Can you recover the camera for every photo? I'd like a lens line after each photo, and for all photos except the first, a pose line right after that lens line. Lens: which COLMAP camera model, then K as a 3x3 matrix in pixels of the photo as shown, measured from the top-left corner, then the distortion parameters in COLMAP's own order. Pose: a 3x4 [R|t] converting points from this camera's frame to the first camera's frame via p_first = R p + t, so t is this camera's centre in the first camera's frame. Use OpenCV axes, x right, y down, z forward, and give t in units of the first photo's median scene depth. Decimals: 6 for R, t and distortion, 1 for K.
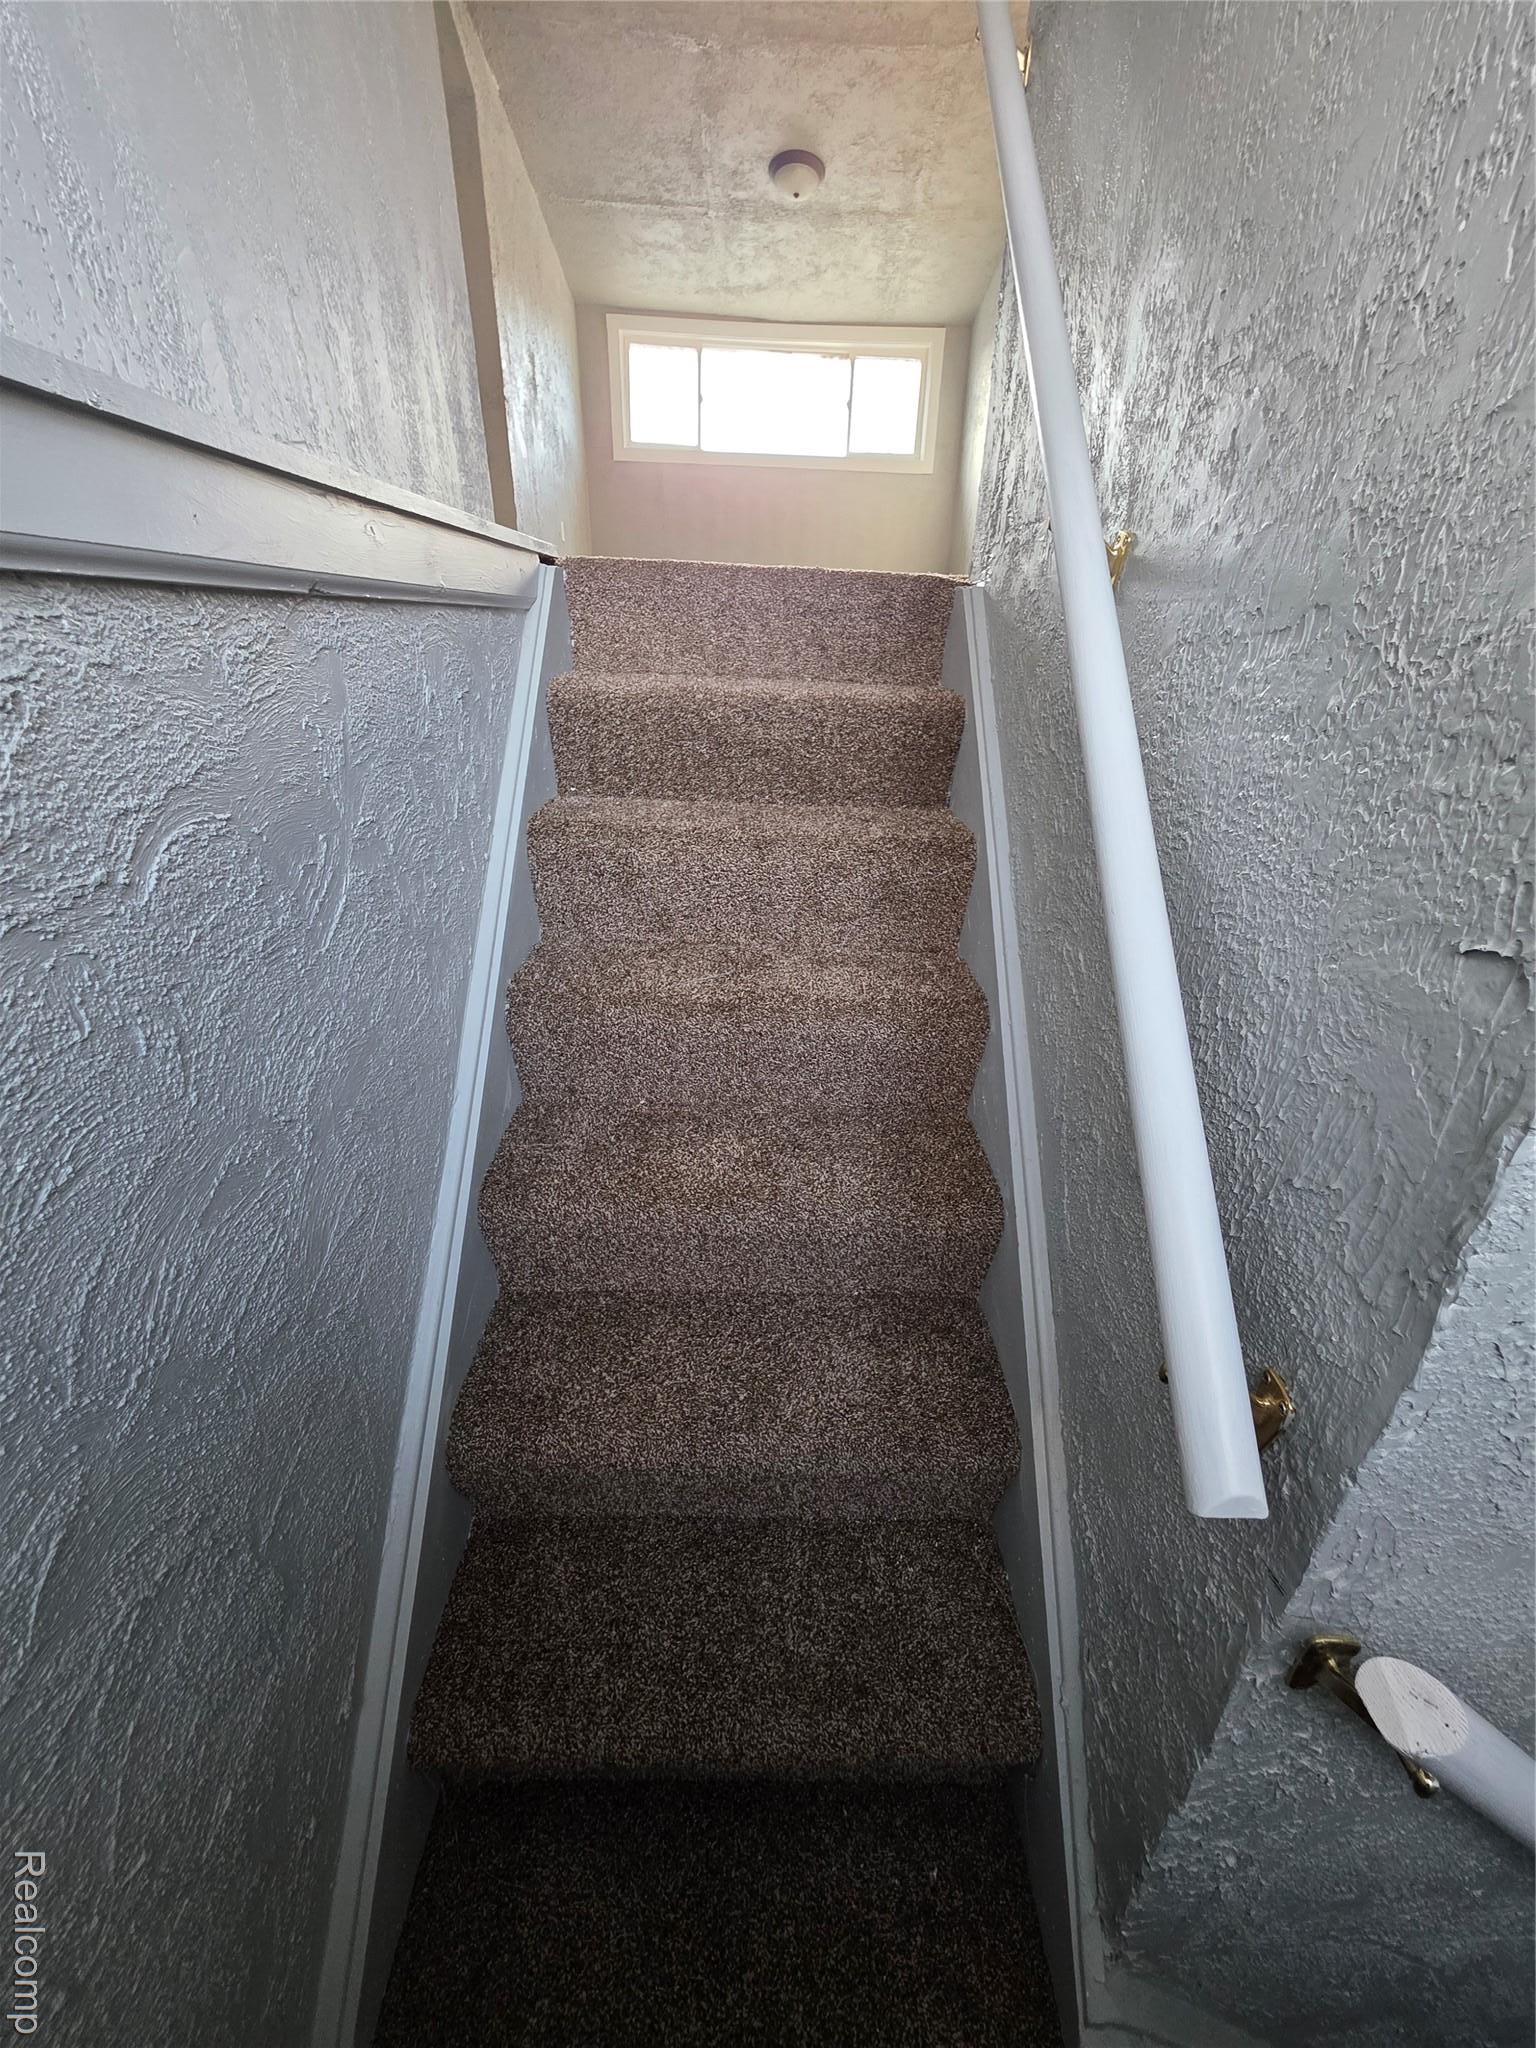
lens RADIAL K [[811.7, 0, 777.4], [0, 811.7, 1024.4], [0, 0, 1]] dist [0.002773, -0.000177]
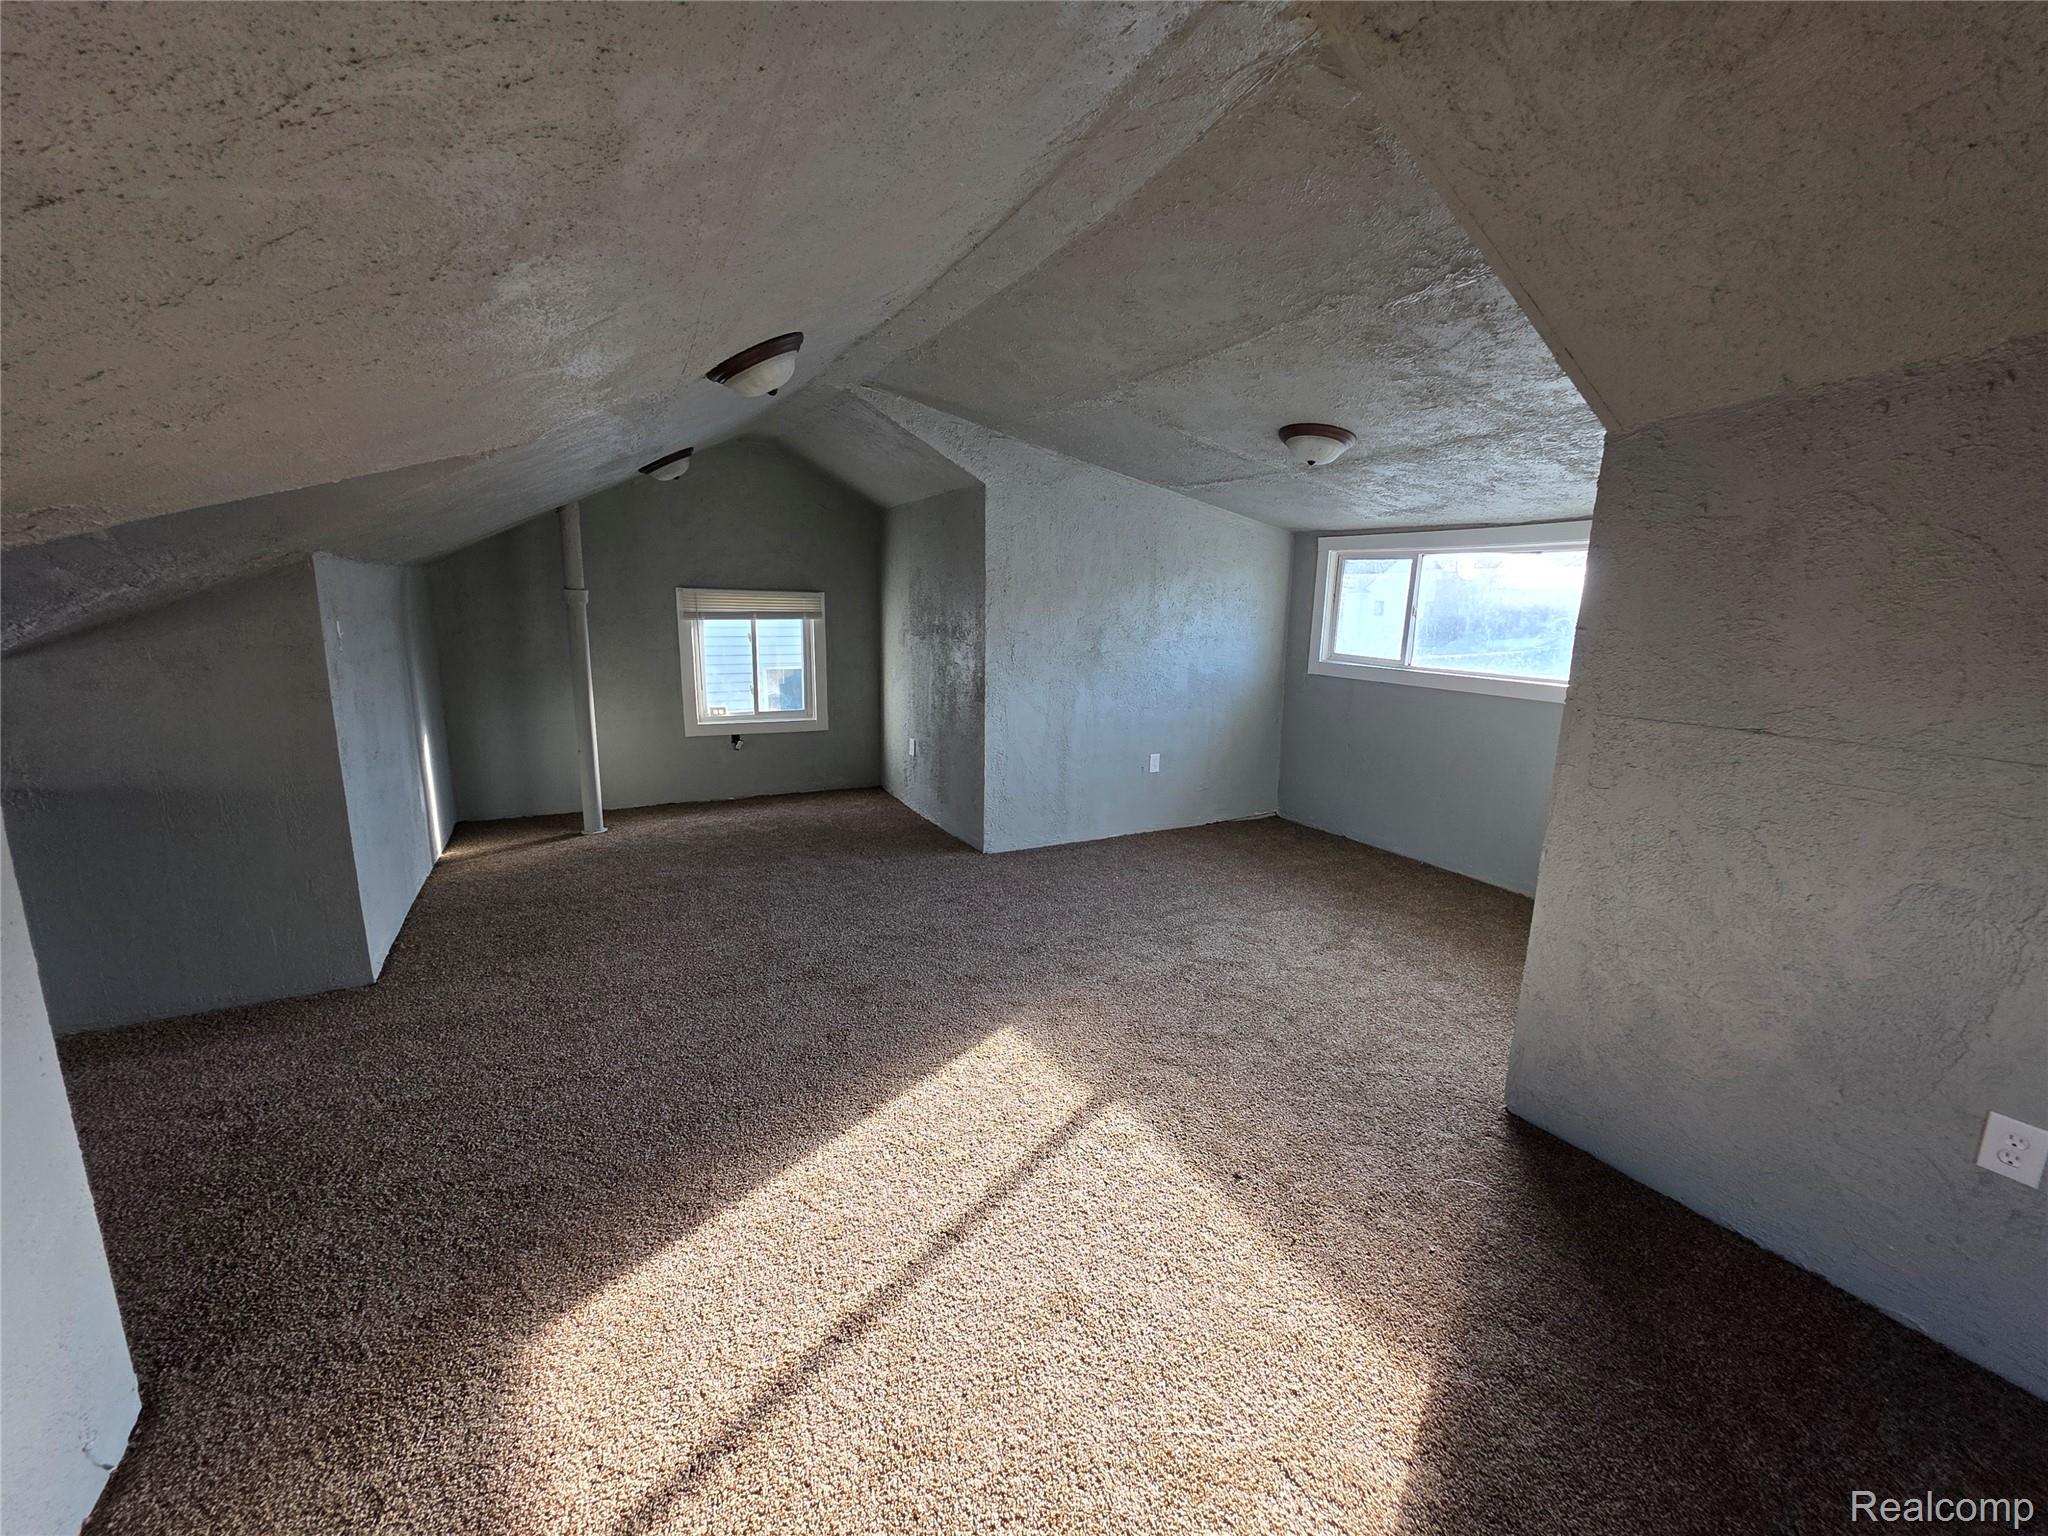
lens RADIAL K [[811.7, 0, 1027.3], [0, 811.7, 761.9], [0, 0, 1]] dist [0.002773, -0.000177]
pose [[0.458084, 0.158825, -0.874605, 0.586764], [-0.401088, 0.914986, -0.043917, -0.602580], [0.793276, 0.370911, 0.482843, 0.507899]]
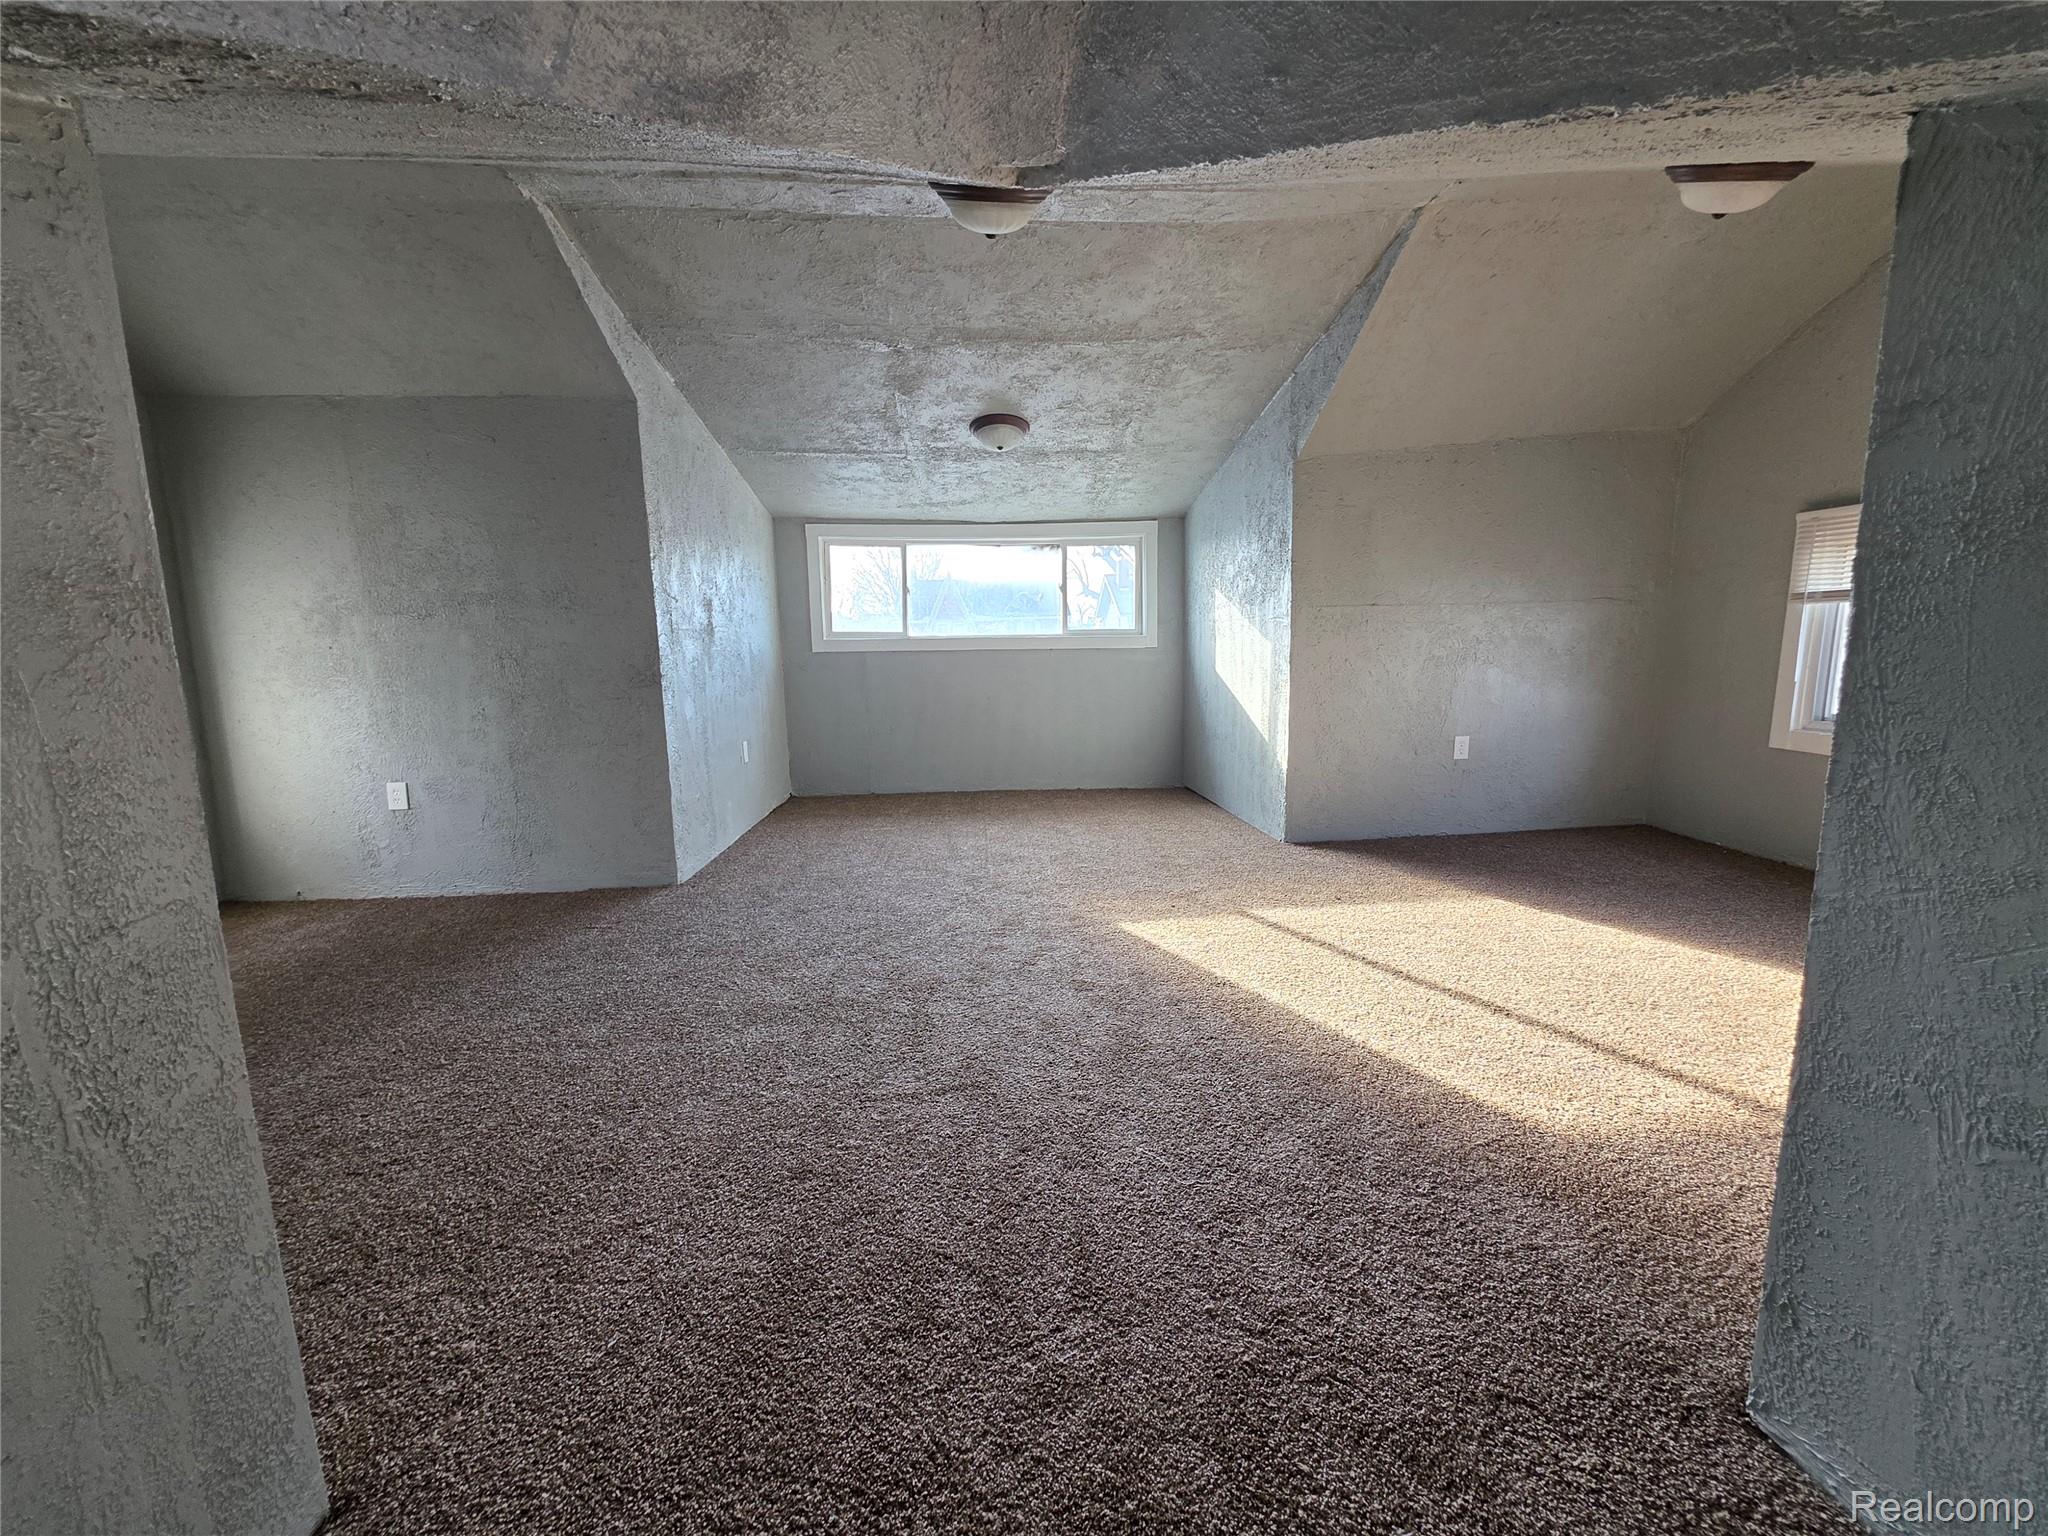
lens RADIAL K [[811.7, 0, 1023.4], [0, 811.7, 772.8], [0, 0, 1]] dist [0.002773, -0.000177]
pose [[0.998341, -0.048109, 0.031646, 0.002334], [0.055333, 0.953621, -0.295879, -0.373436], [-0.015944, 0.297140, 0.954701, 0.213368]]
